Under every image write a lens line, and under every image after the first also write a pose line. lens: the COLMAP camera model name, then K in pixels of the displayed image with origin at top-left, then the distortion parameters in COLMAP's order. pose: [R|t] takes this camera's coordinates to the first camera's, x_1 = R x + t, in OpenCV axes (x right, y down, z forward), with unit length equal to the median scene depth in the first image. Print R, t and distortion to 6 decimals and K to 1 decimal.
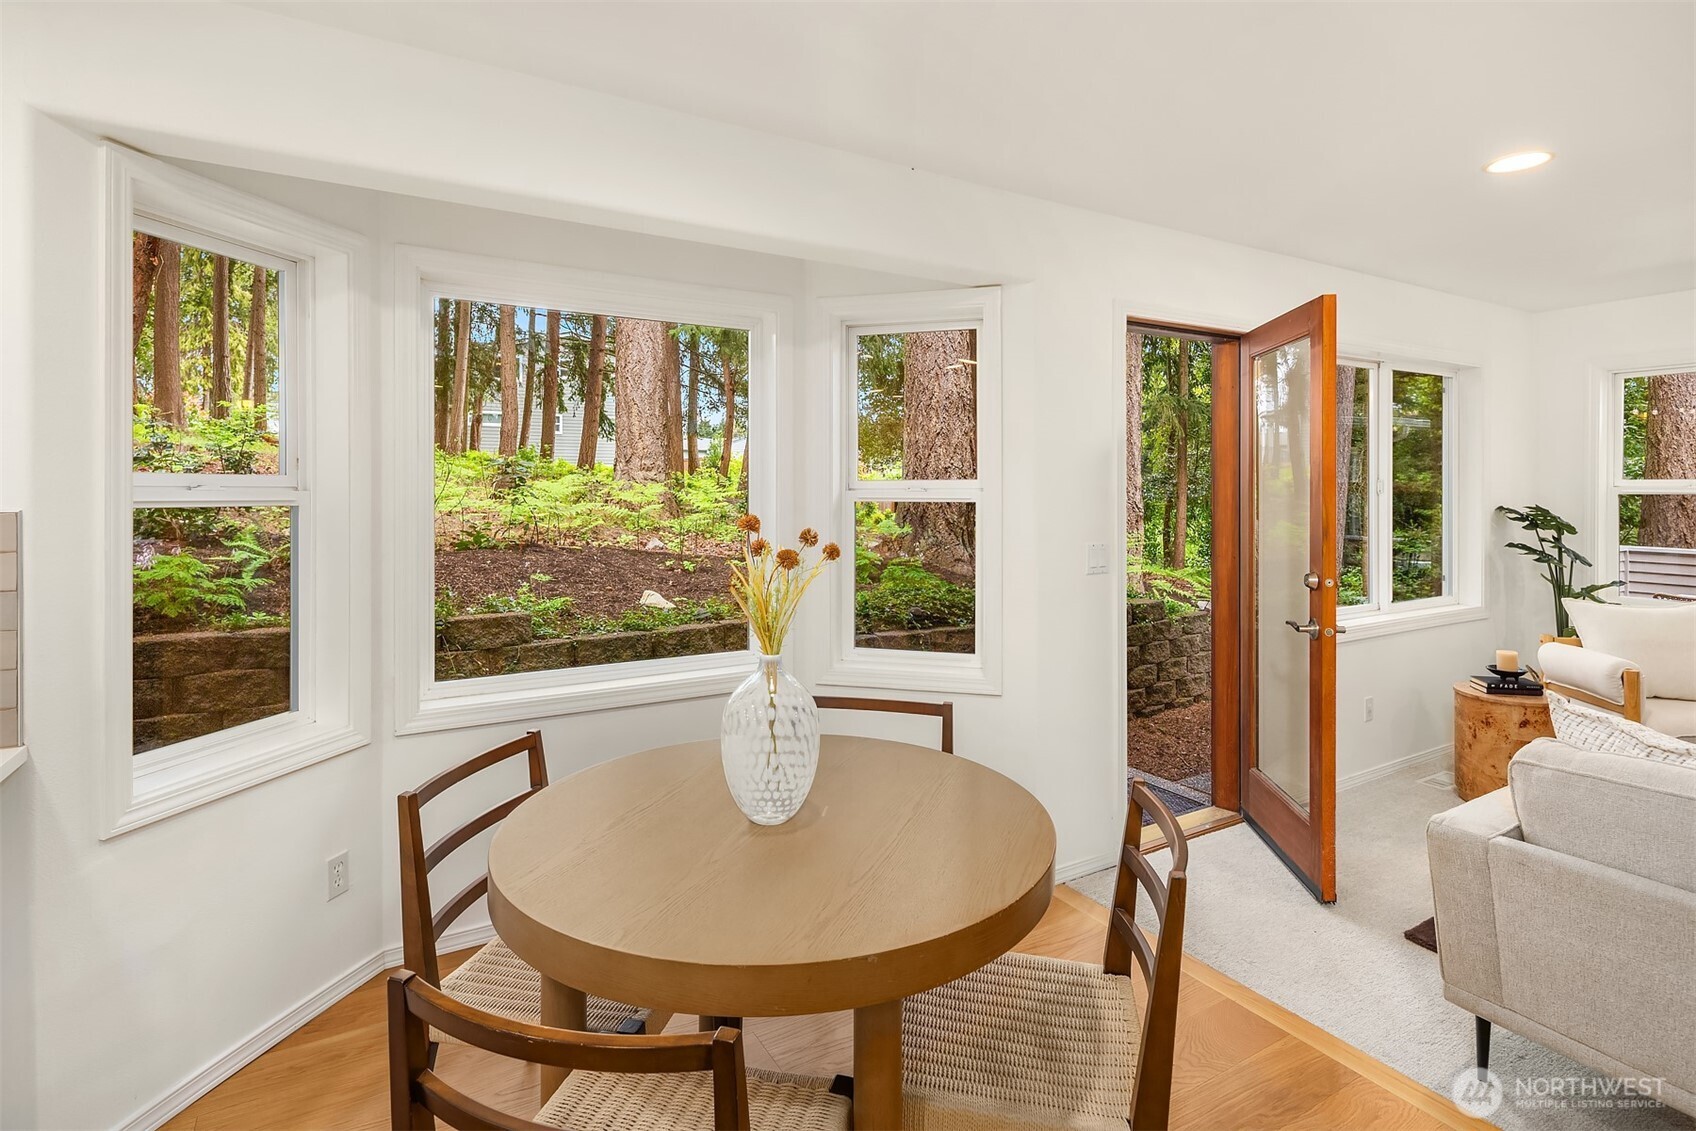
lens RADIAL K [[820.5, 0, 853.0], [0, 820.5, 482.4], [0, 0, 1]] dist [0.001302, 0.000481]
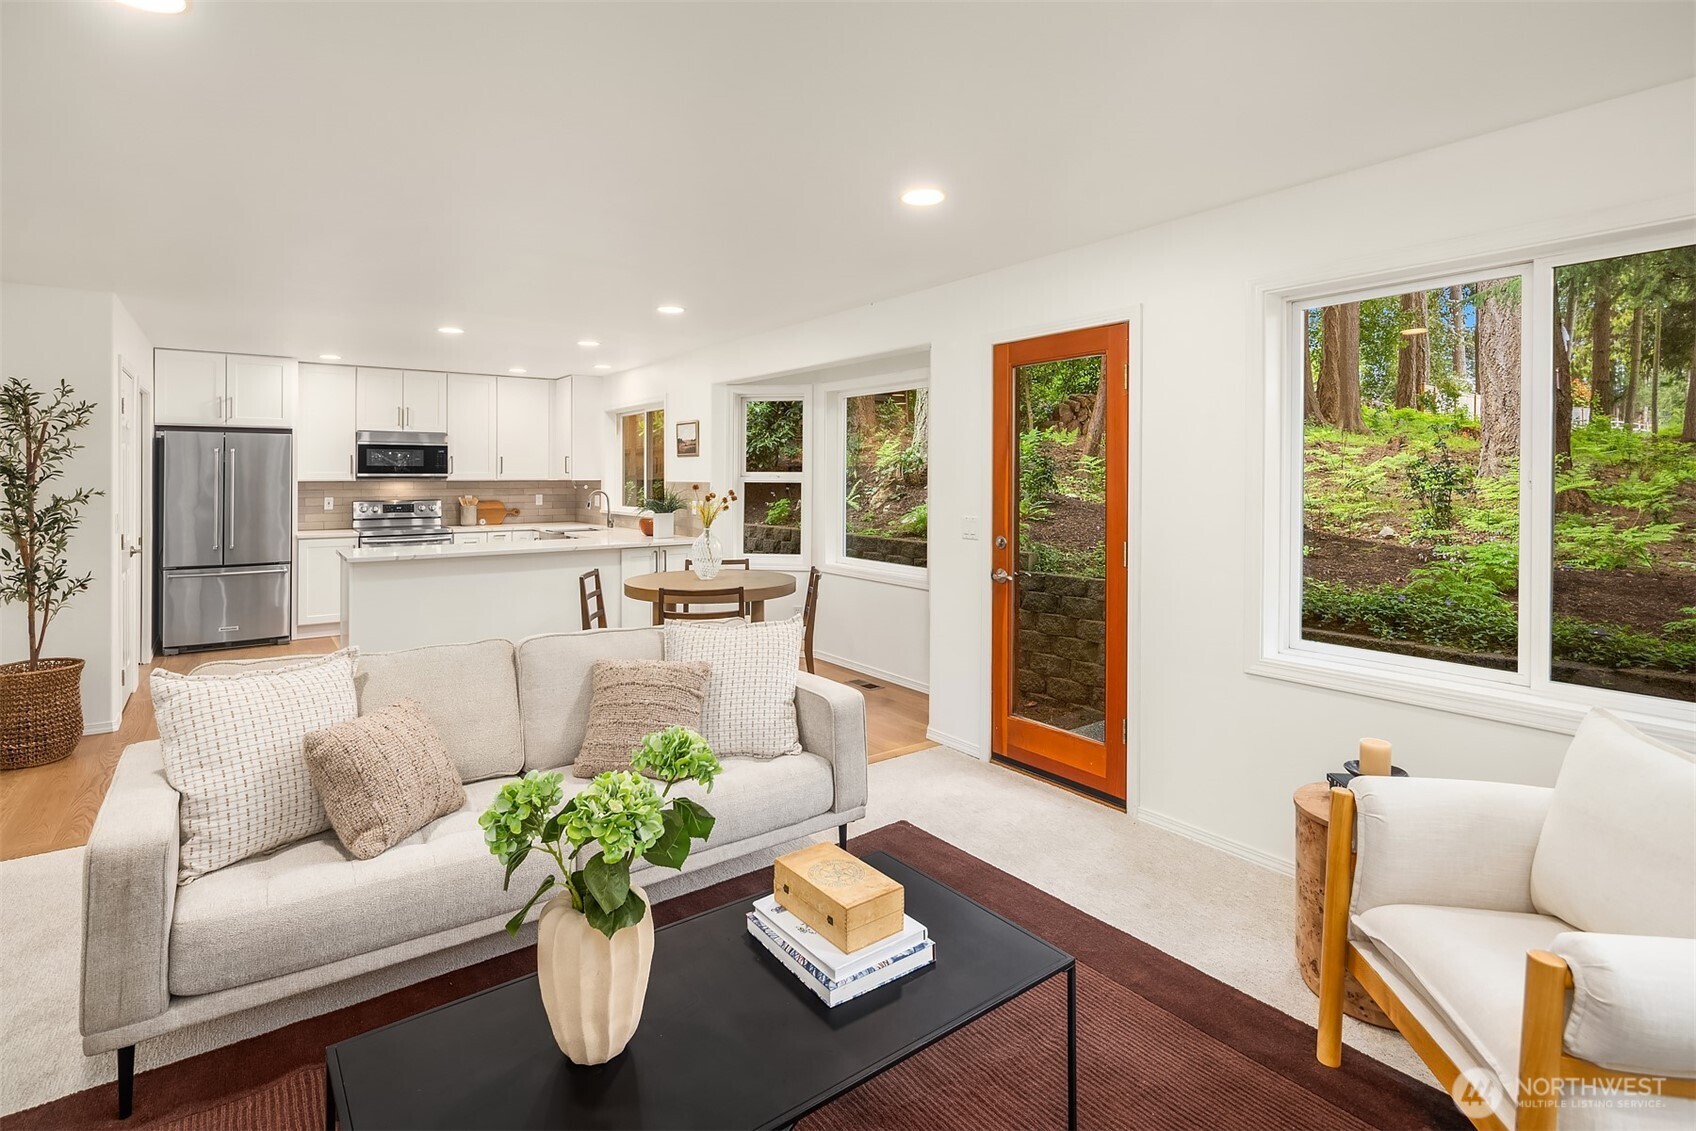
lens RADIAL K [[820.5, 0, 853.0], [0, 820.5, 482.4], [0, 0, 1]] dist [0.001302, 0.000481]
pose [[0.110440, 0.006974, -0.993858, 1.576313], [0.005859, 0.999953, 0.007668, 0.004546], [0.993865, -0.006670, 0.110394, 0.624824]]
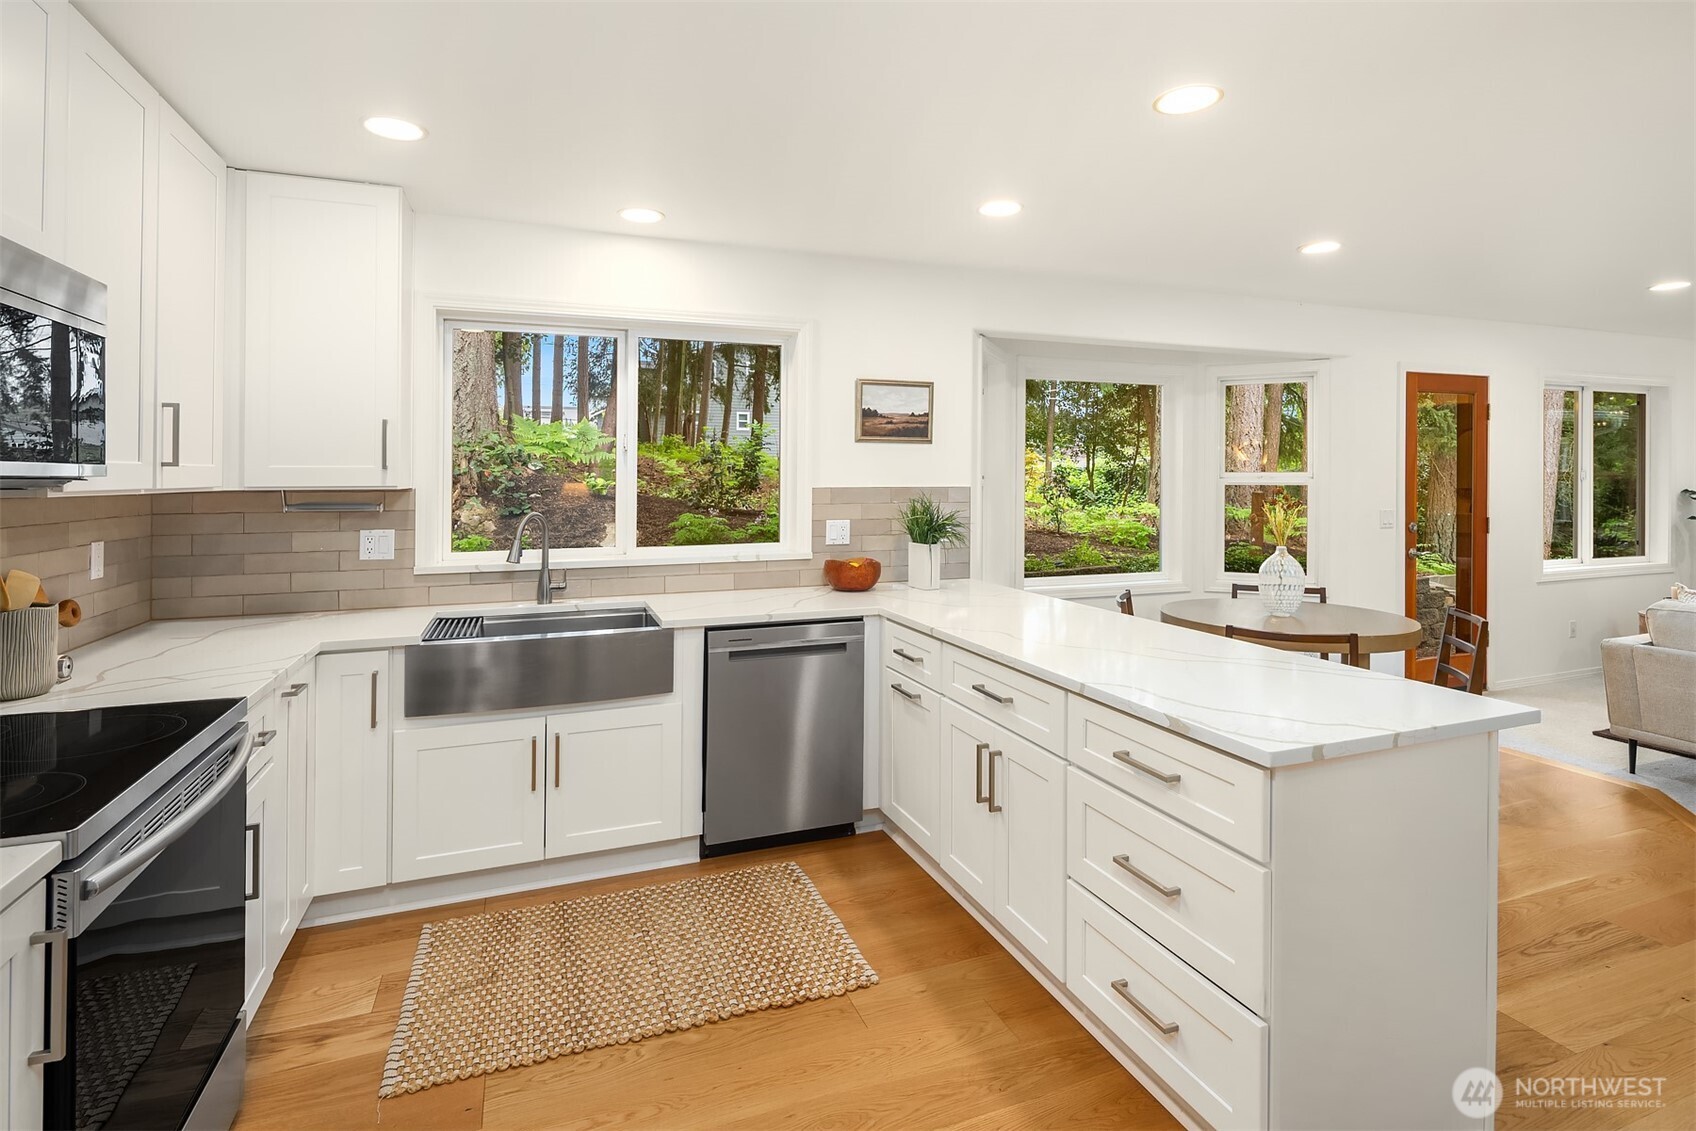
lens RADIAL K [[820.5, 0, 853.0], [0, 820.5, 482.4], [0, 0, 1]] dist [0.001302, 0.000481]
pose [[0.986119, -0.001970, -0.166027, -0.478919], [0.003724, 0.999940, 0.010253, -0.001996], [0.165997, -0.010729, 0.986068, -0.796461]]
